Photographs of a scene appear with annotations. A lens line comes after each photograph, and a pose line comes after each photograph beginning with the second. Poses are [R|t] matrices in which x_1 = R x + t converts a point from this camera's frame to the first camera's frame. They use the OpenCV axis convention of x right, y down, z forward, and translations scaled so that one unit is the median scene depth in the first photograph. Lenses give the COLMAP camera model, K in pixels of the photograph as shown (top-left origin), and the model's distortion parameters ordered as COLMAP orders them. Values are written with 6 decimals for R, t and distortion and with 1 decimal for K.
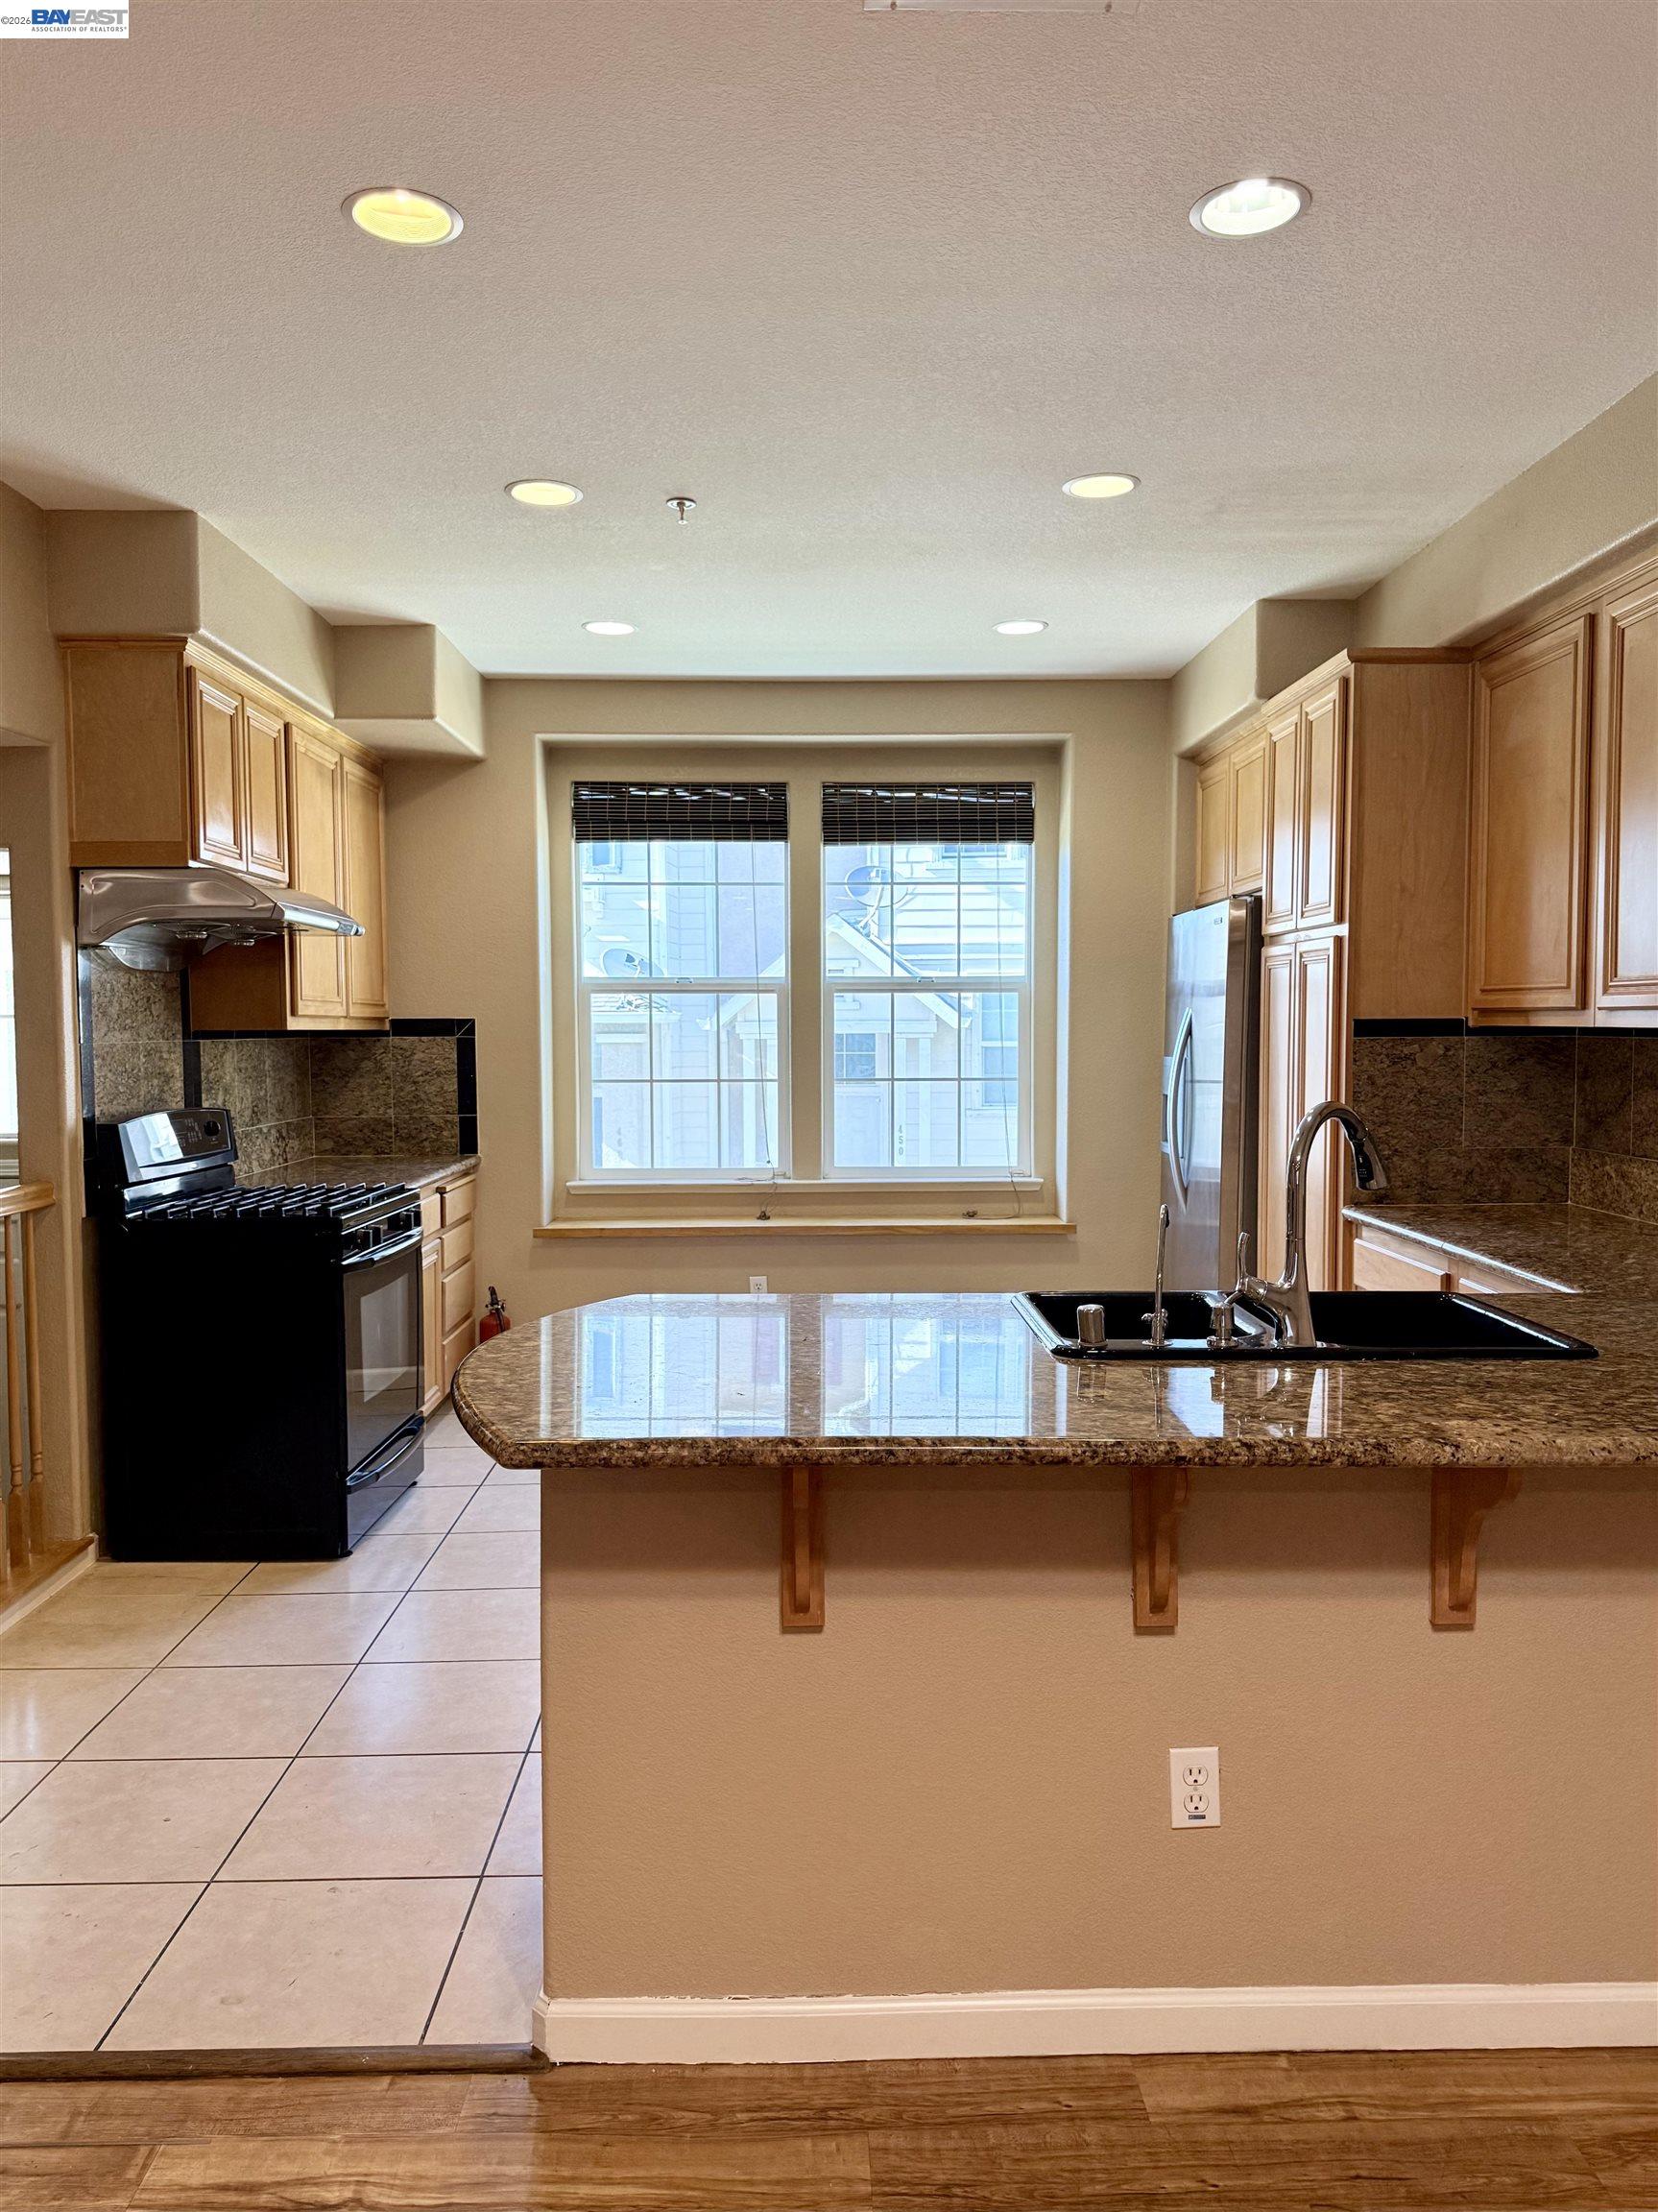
lens RADIAL K [[1561.6, 0, 820.7], [0, 1561.6, 1117.3], [0, 0, 1]] dist [0.040688, -0.049620]
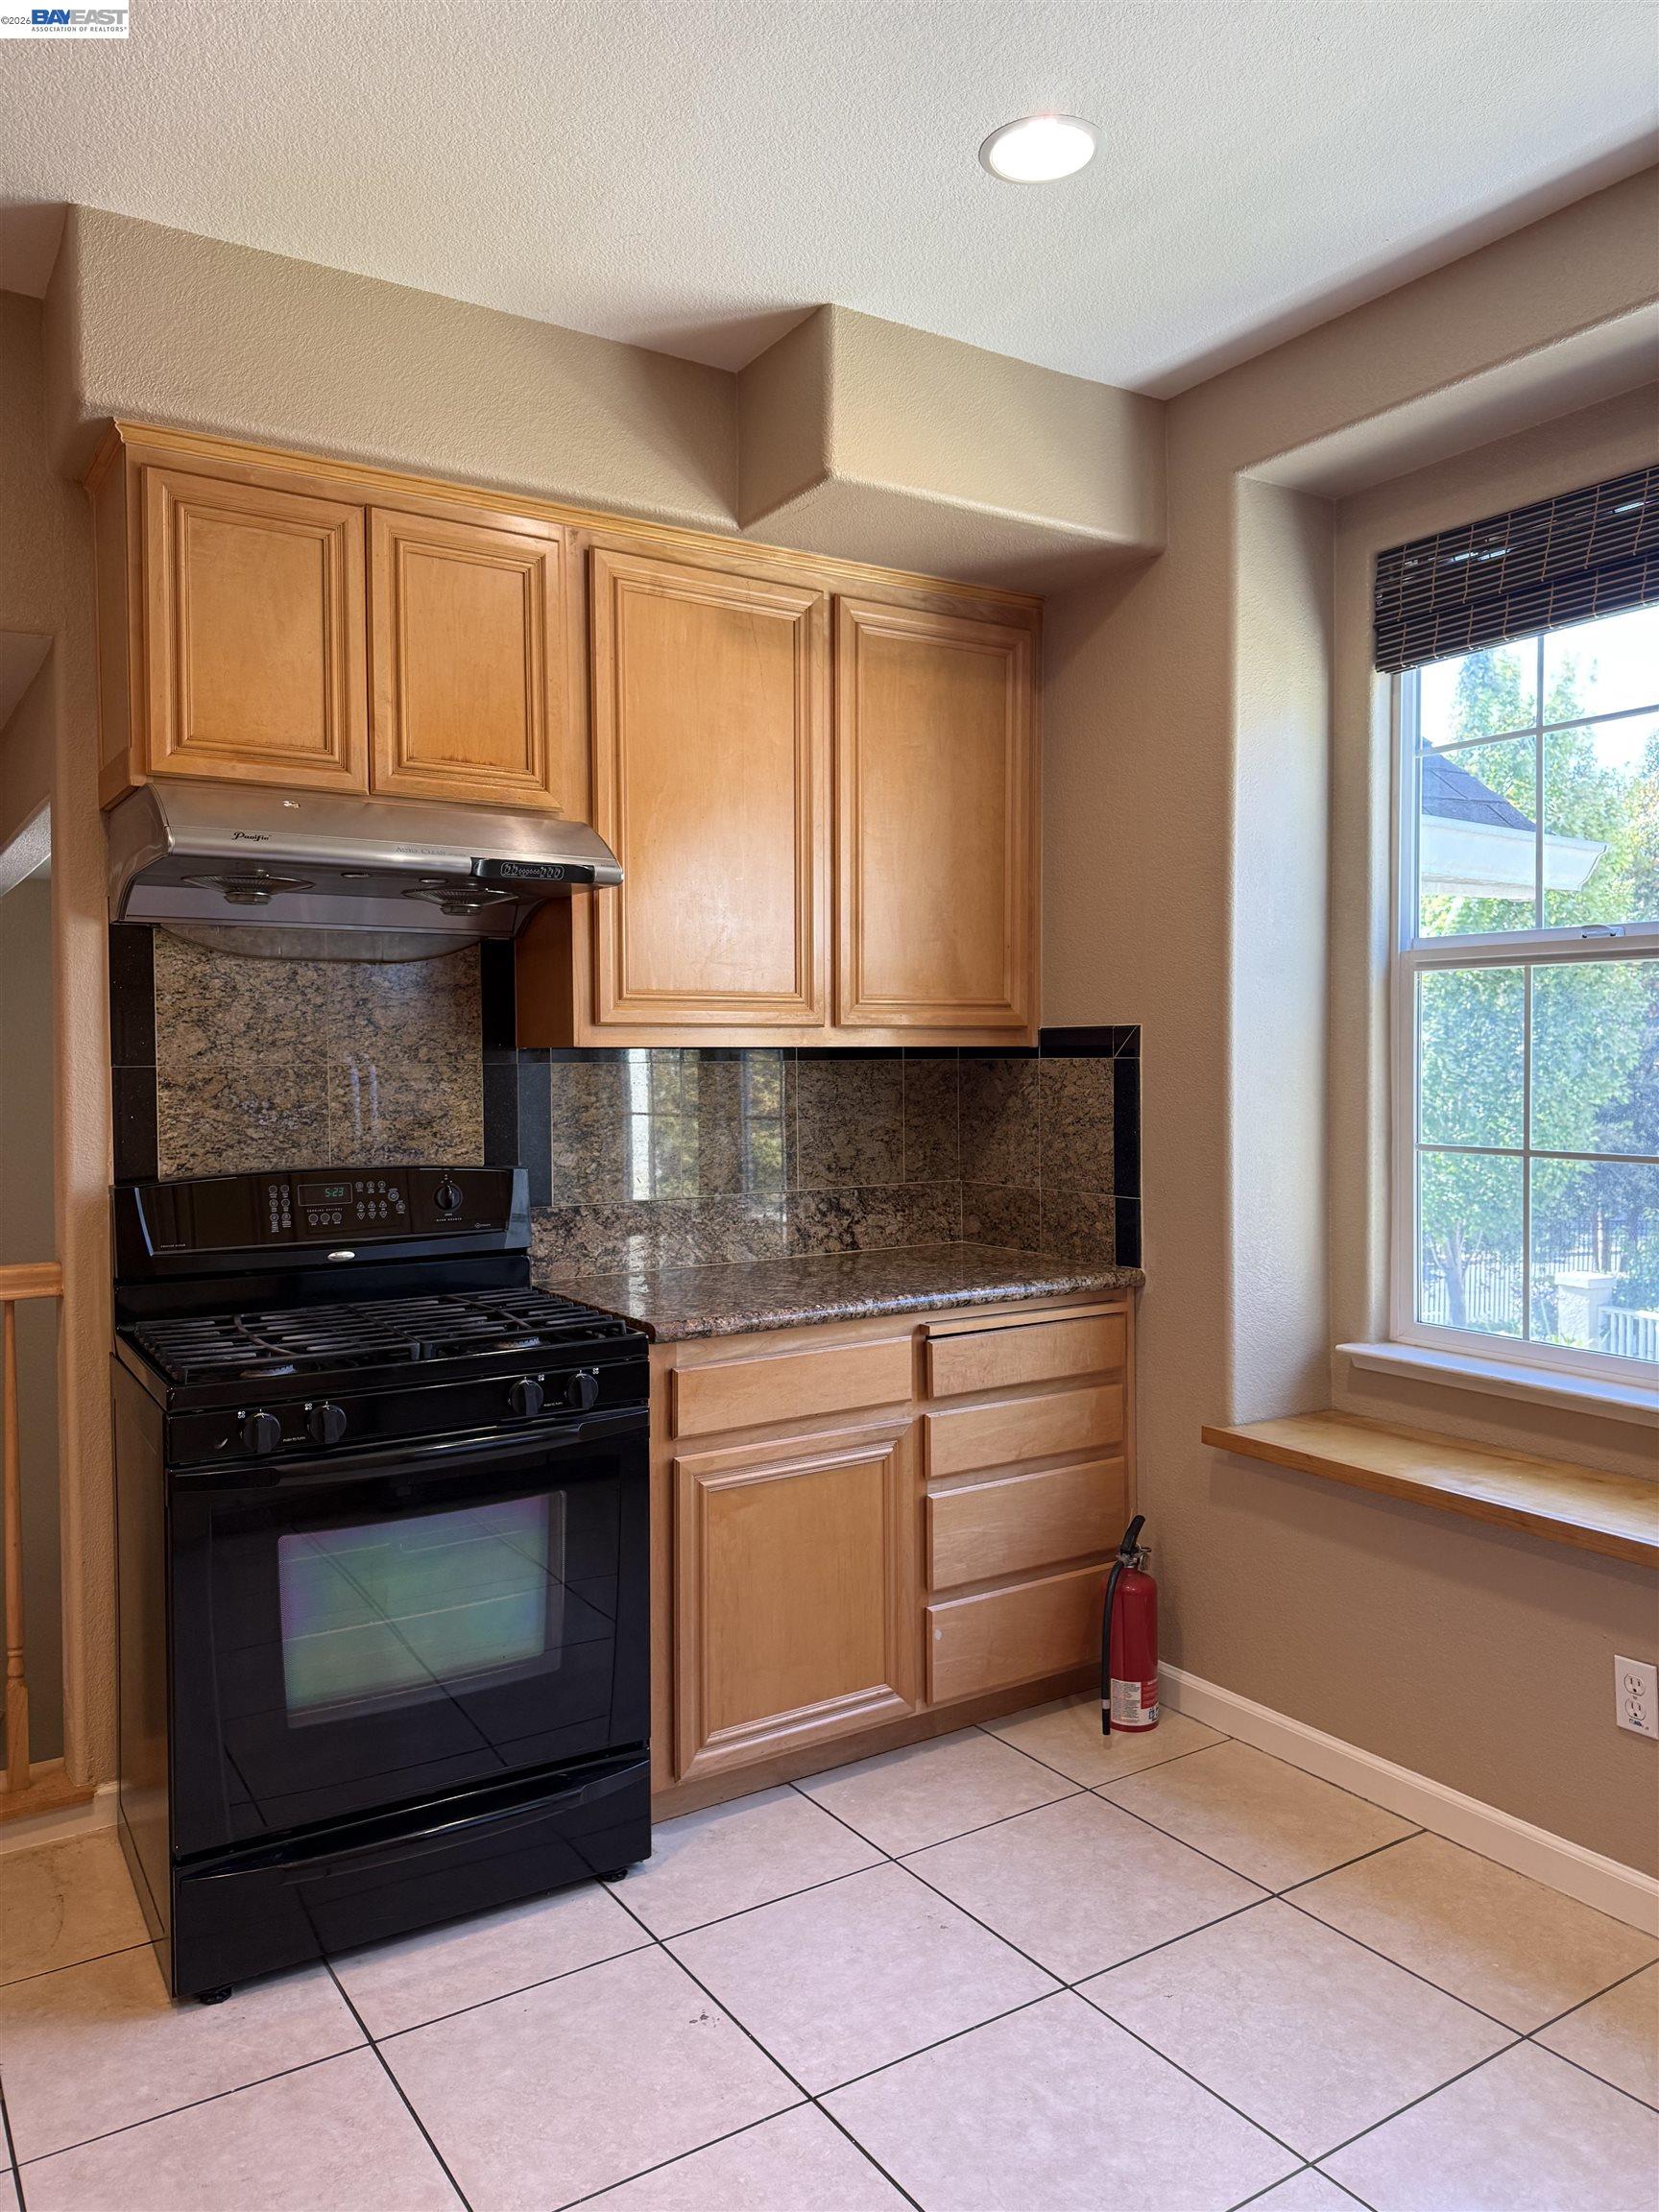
lens RADIAL K [[1561.6, 0, 821.2], [0, 1561.6, 1117.3], [0, 0, 1]] dist [0.040688, -0.049620]
pose [[0.541470, 0.033496, -0.840052, 0.186100], [-0.039146, 0.999127, 0.014606, -0.033924], [0.839808, 0.024976, 0.542309, 0.603247]]
